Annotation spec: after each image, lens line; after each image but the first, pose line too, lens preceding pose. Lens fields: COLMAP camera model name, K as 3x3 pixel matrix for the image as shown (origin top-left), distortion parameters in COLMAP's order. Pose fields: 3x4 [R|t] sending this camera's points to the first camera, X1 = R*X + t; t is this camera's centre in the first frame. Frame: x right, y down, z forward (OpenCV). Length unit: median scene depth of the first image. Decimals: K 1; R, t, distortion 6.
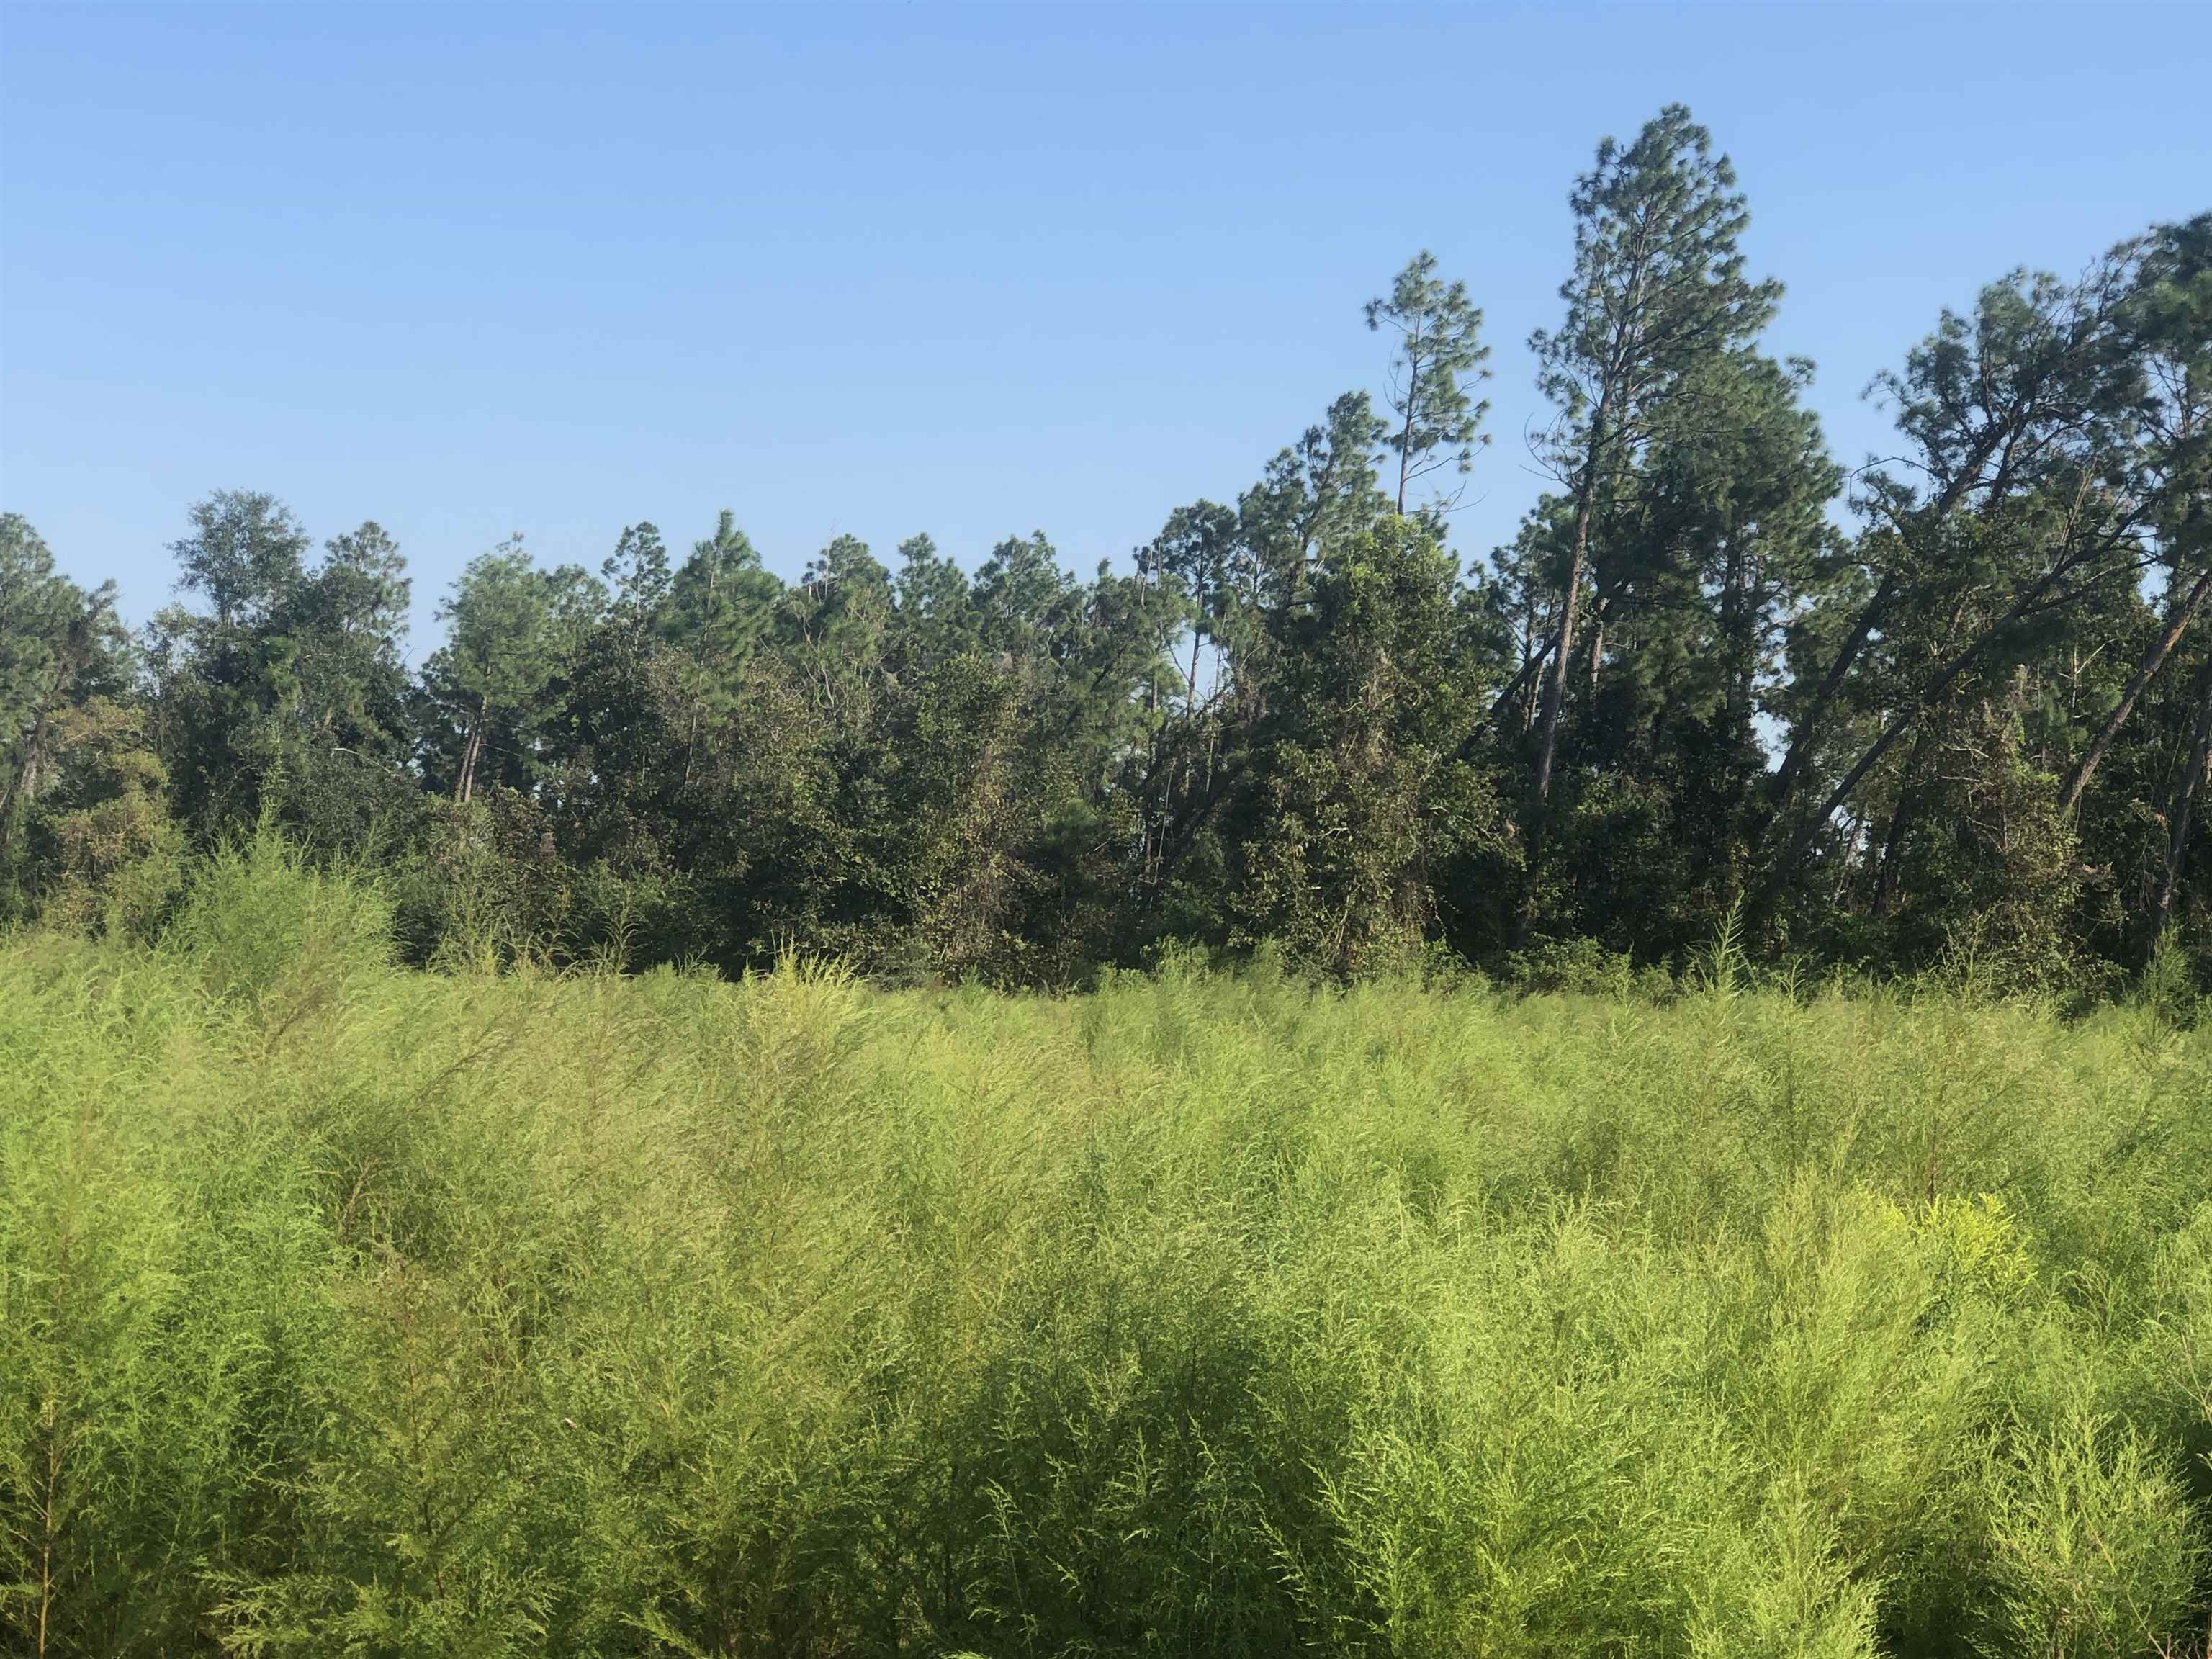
lens RADIAL K [[4331.6, 0, 1135.0], [0, 4331.6, 918.8], [0, 0, 1]] dist [-0.296621, 3.493709]
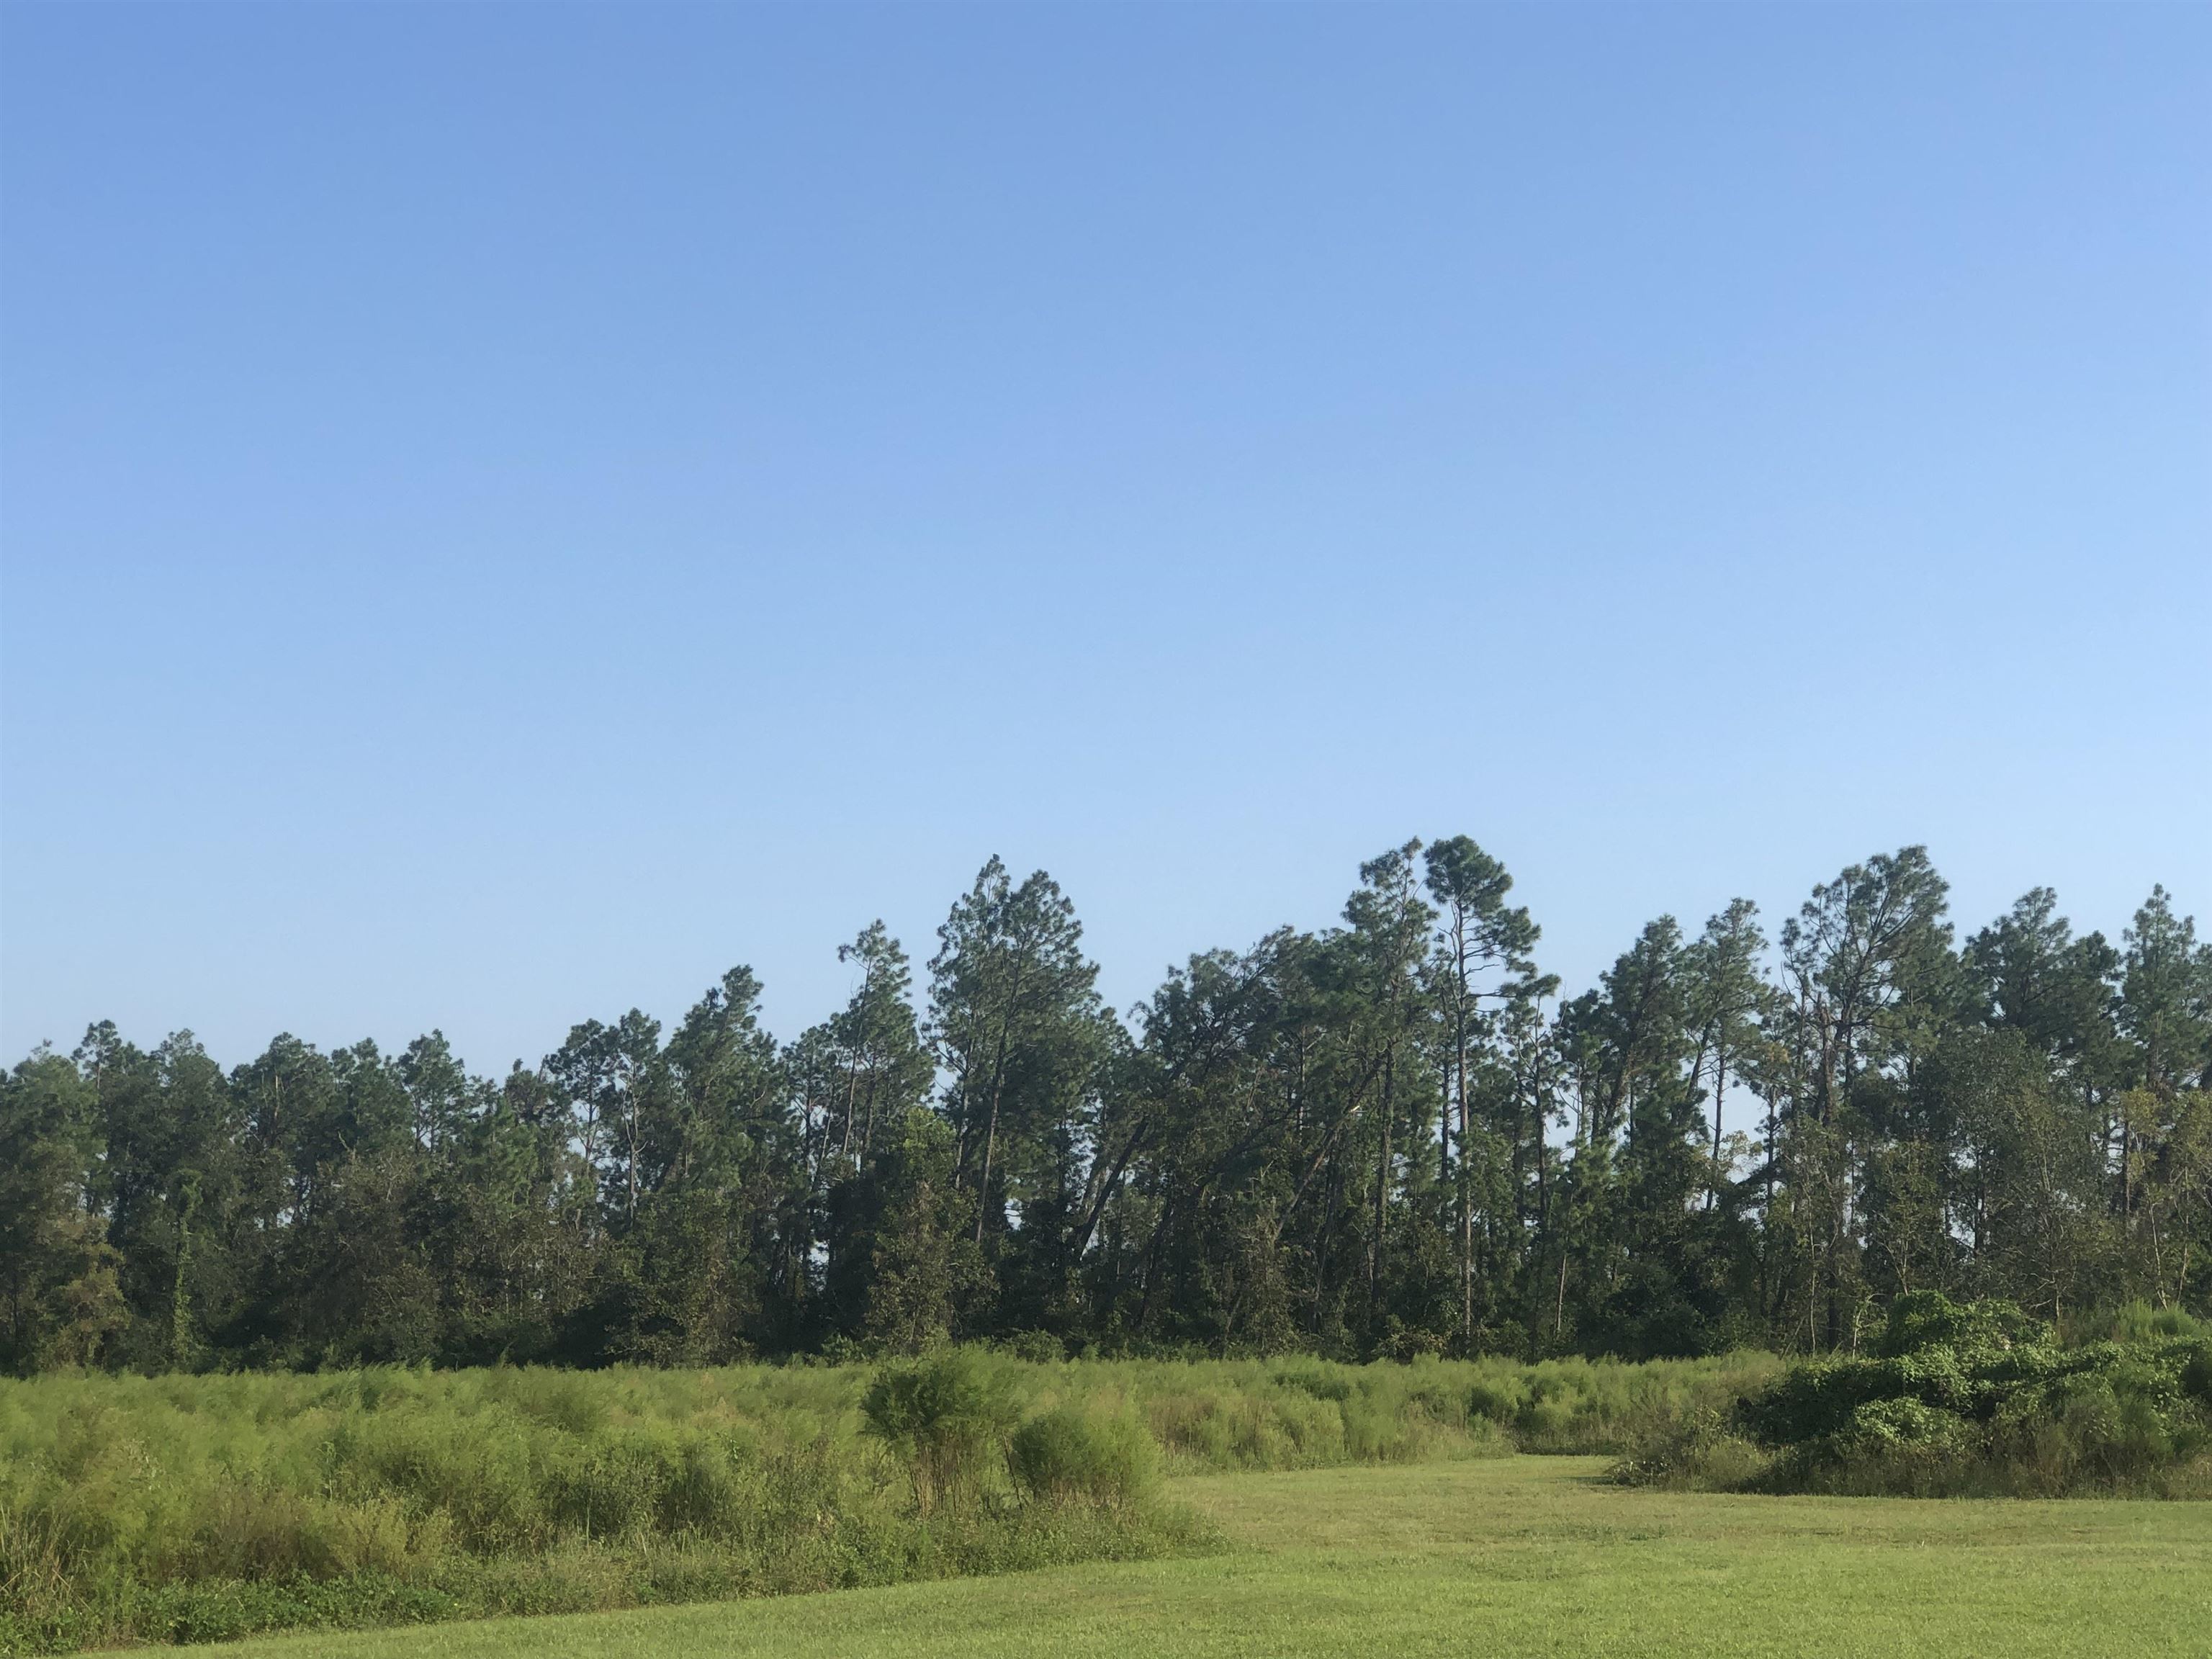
lens RADIAL K [[4091.9, 0, 1071.2], [0, 4091.9, 830.8], [0, 0, 1]] dist [0.100436, 0.001678]
pose [[0.973471, -0.008506, 0.228650, -0.244522], [0.032483, 0.994325, -0.101306, -0.025480], [-0.226491, 0.106046, 0.968223, -0.656451]]
